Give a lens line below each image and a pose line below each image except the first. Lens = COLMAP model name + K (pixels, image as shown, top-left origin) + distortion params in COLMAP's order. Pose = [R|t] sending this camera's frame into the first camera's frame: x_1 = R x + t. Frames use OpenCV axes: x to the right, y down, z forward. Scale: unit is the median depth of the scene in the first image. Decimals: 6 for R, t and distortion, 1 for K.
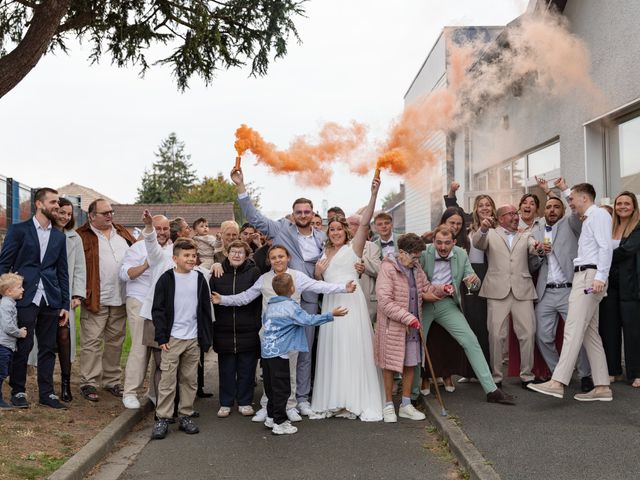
lens RADIAL K [[2090.2, 0, 319.8], [0, 2090.2, 240.1], [0, 0, 1]] dist [-0.034040, 0.000000]
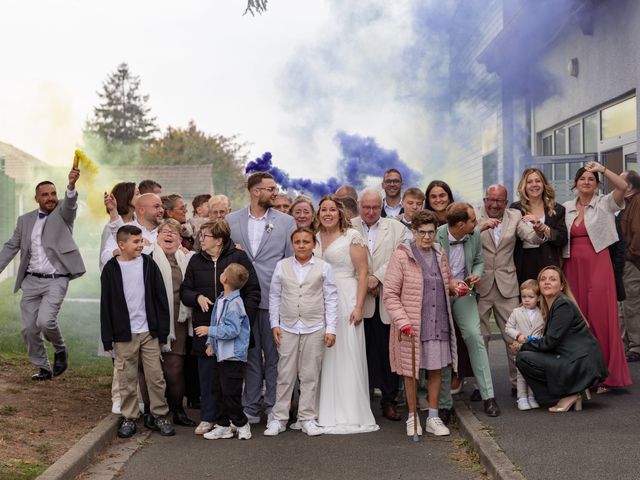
lens RADIAL K [[2090.2, 0, 320.0], [0, 2090.2, 239.6], [0, 0, 1]] dist [-0.034040, 0.000000]
pose [[0.999977, 0.003778, -0.005608, -0.000310], [-0.003734, 0.999963, 0.007773, 0.001915], [0.005637, -0.007752, 0.999954, 0.297572]]
